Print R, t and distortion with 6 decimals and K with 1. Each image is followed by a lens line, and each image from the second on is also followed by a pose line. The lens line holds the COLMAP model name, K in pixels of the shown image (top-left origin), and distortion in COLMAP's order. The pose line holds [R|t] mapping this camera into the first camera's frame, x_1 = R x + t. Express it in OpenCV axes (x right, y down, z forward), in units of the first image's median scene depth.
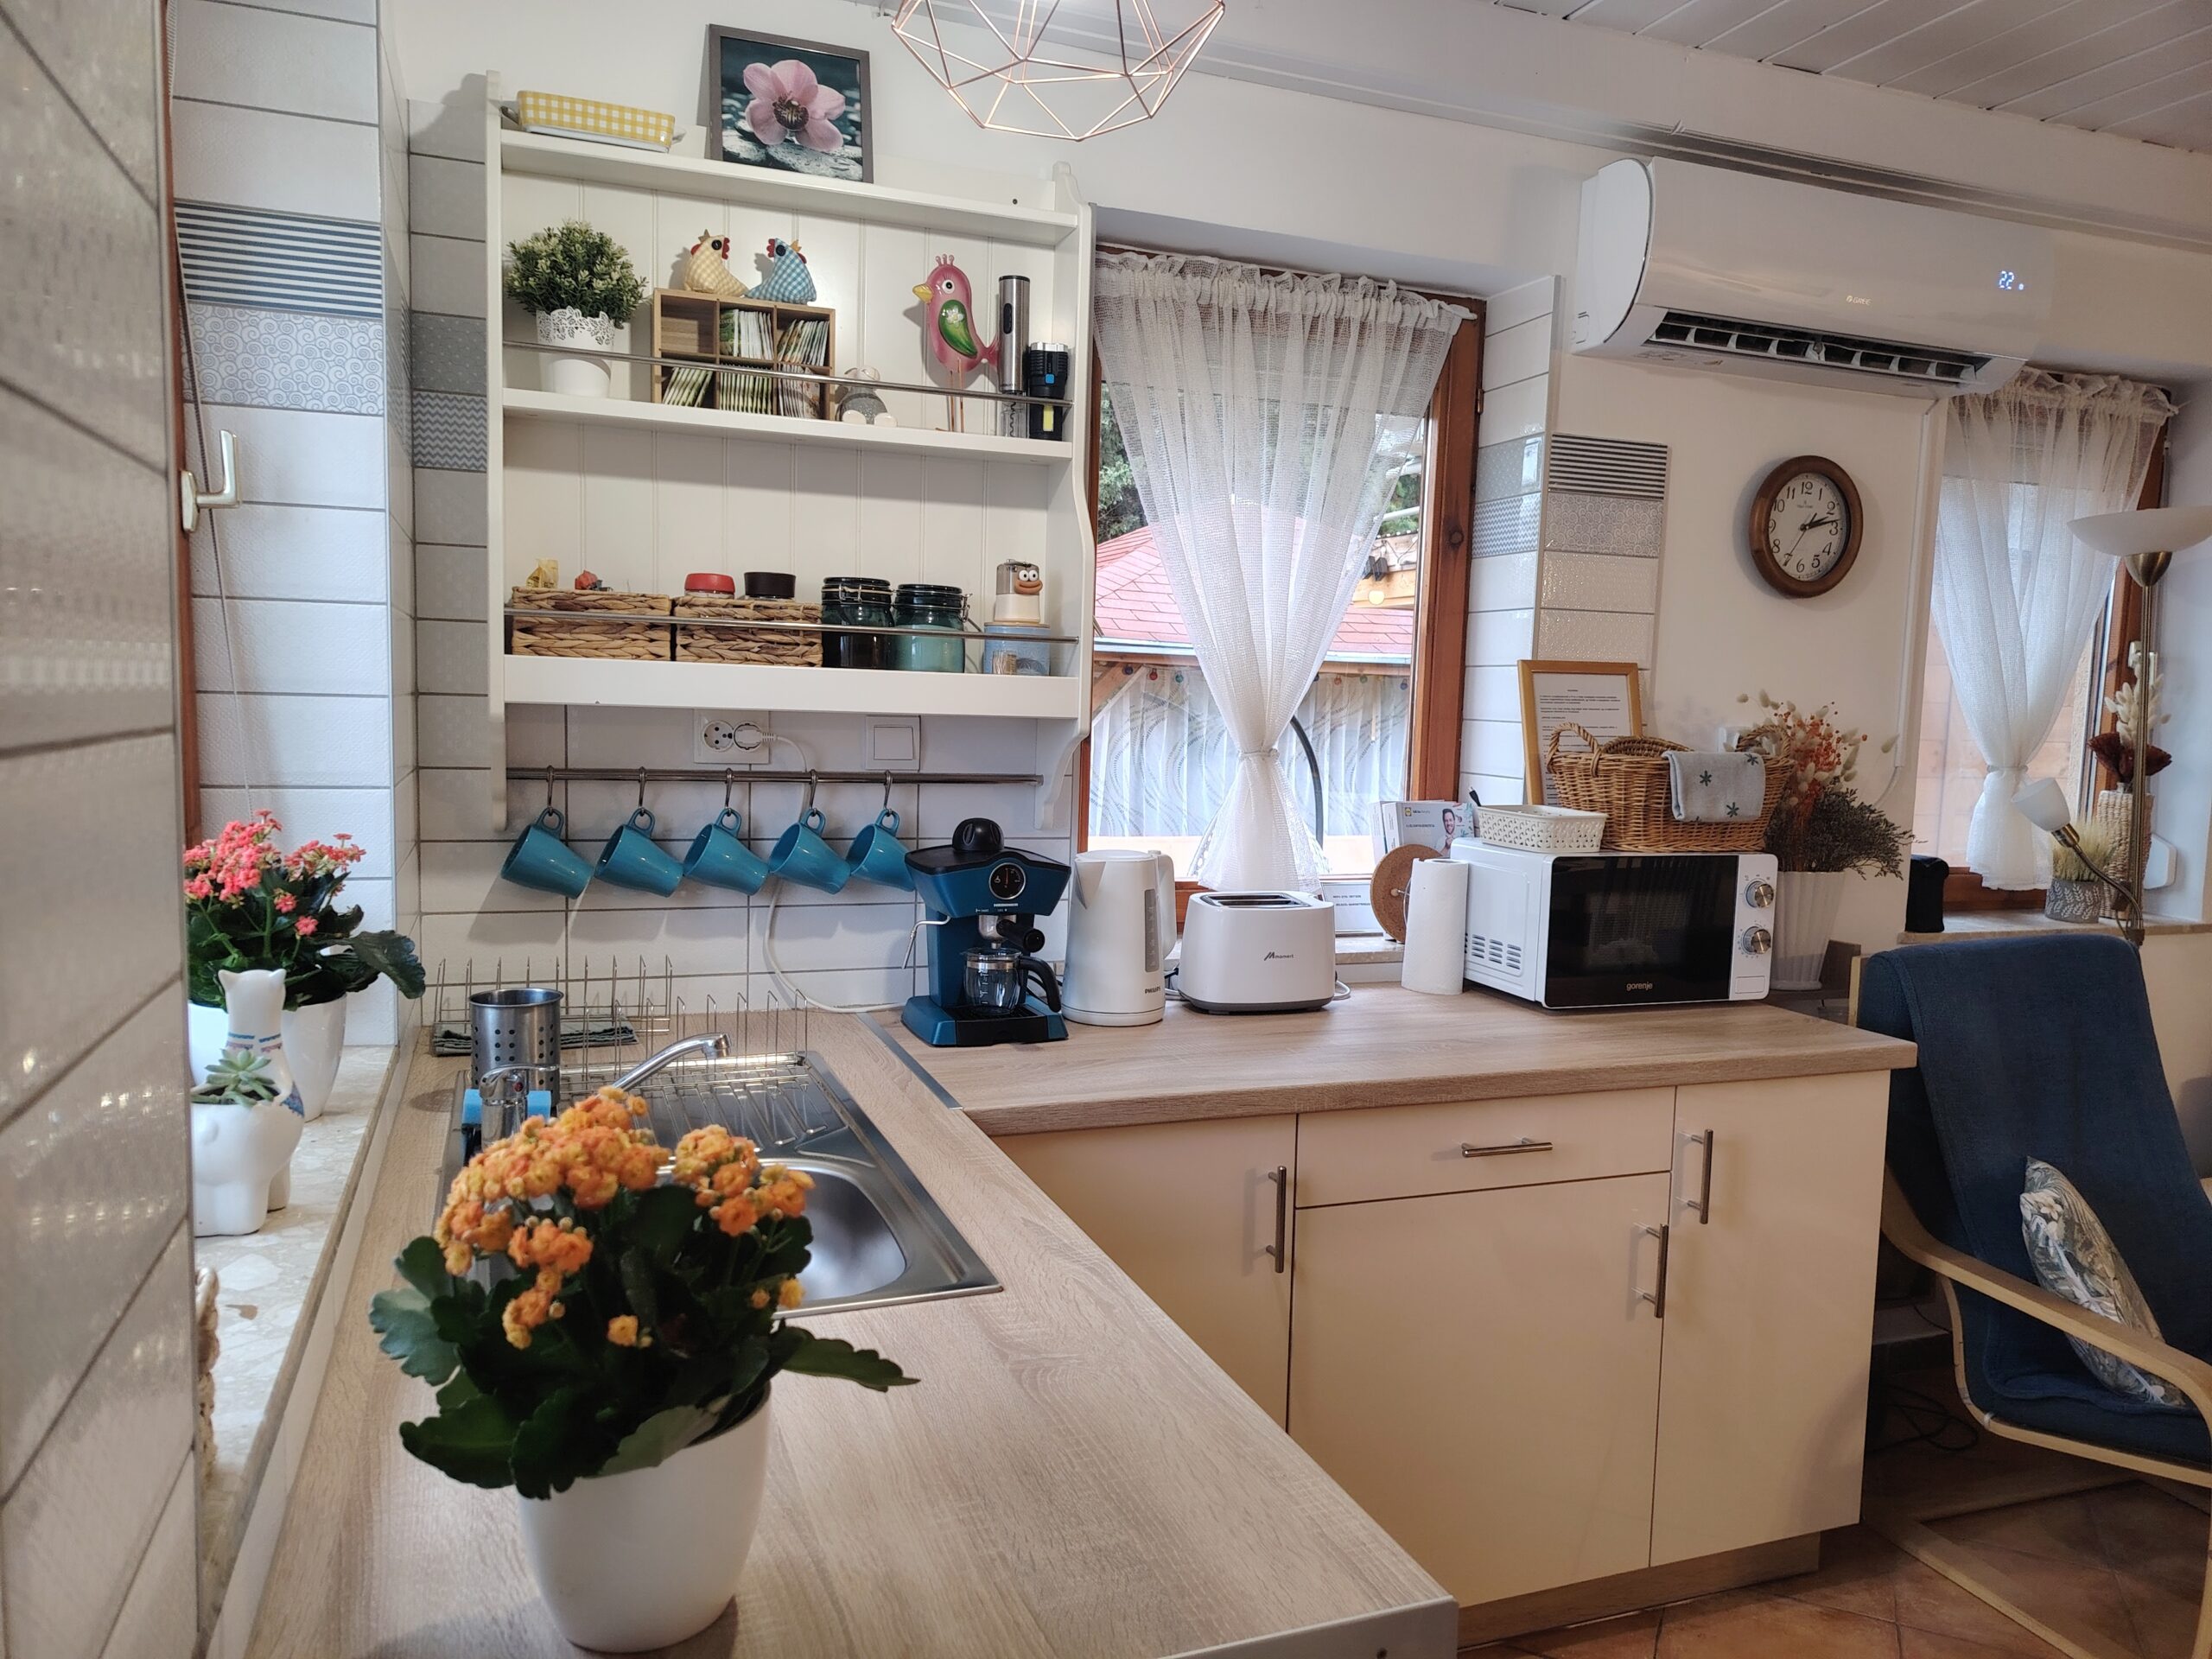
lens RADIAL K [[1522.8, 0, 1109.8], [0, 1522.8, 815.5], [0, 0, 1]] dist [-0.002308, -0.002906]
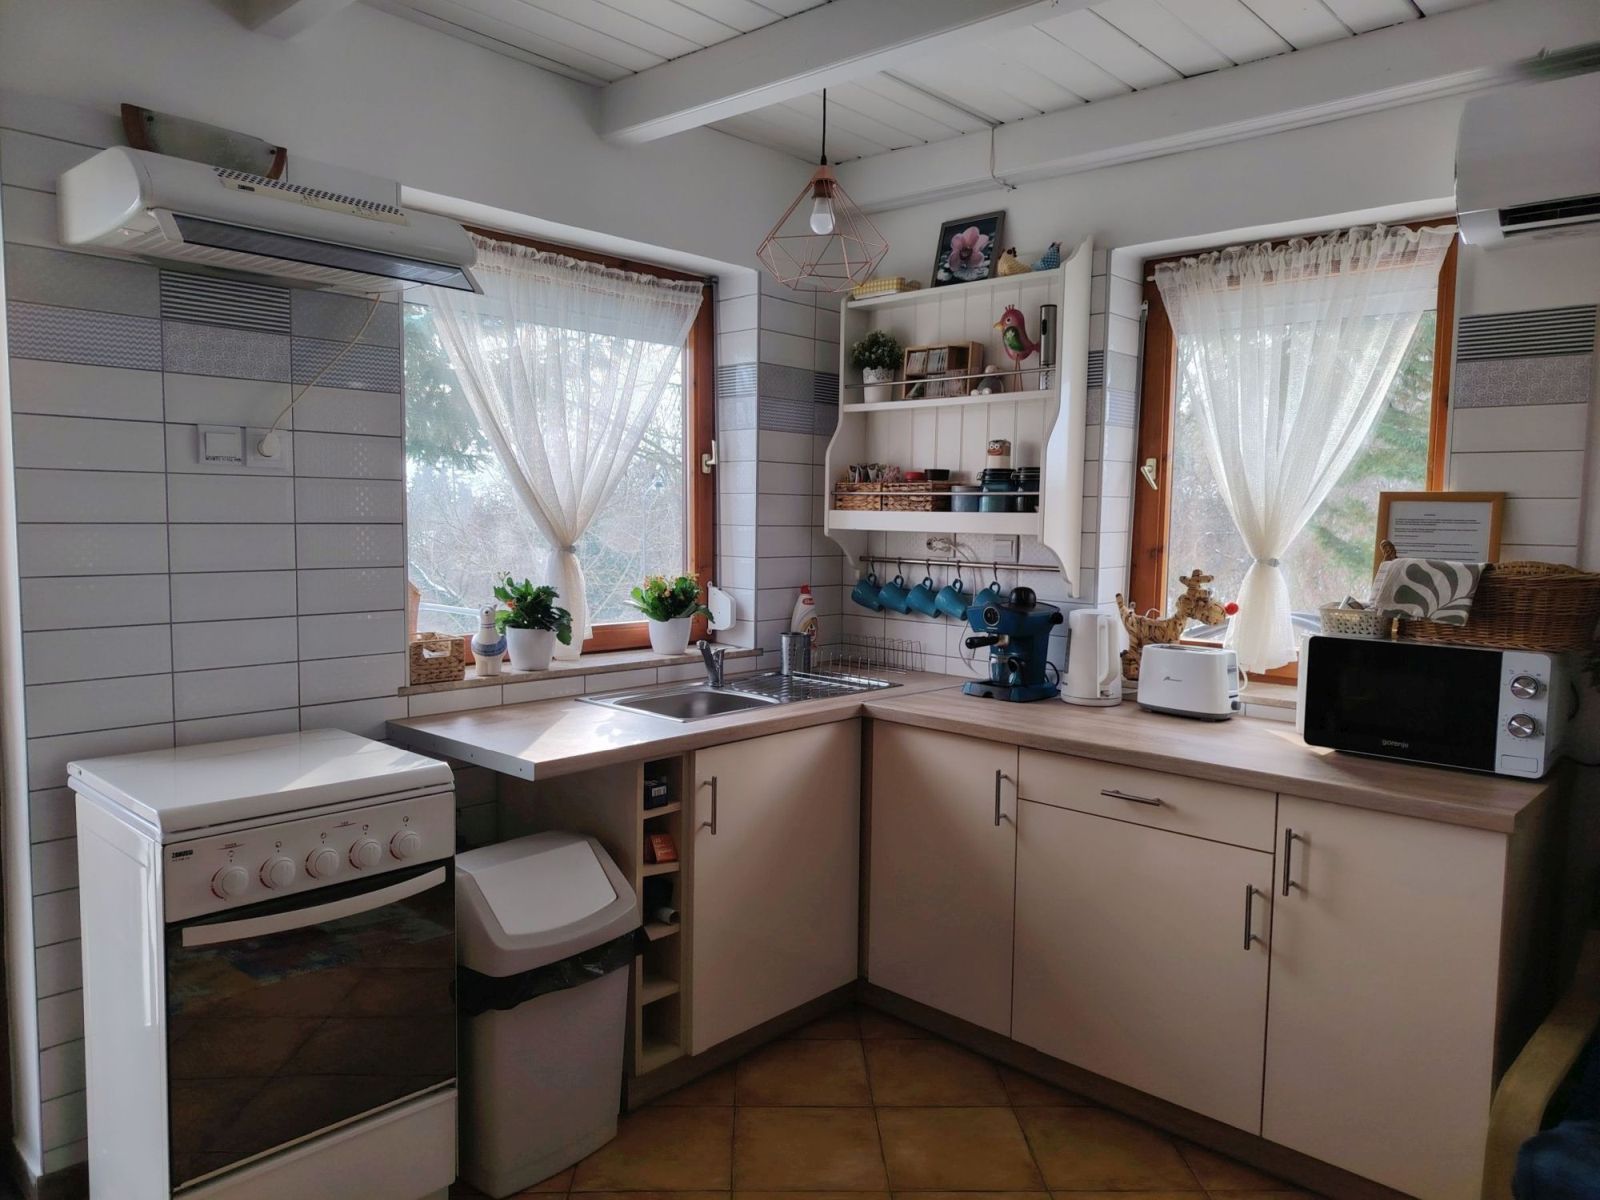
lens RADIAL K [[1101.5, 0, 800.1], [0, 1101.5, 606.2], [0, 0, 1]] dist [-0.002308, -0.002906]
pose [[0.420539, 0.056849, -0.905492, 1.118599], [-0.068169, 0.997194, 0.030946, 0.001484], [0.904710, 0.048712, 0.423234, 0.157470]]
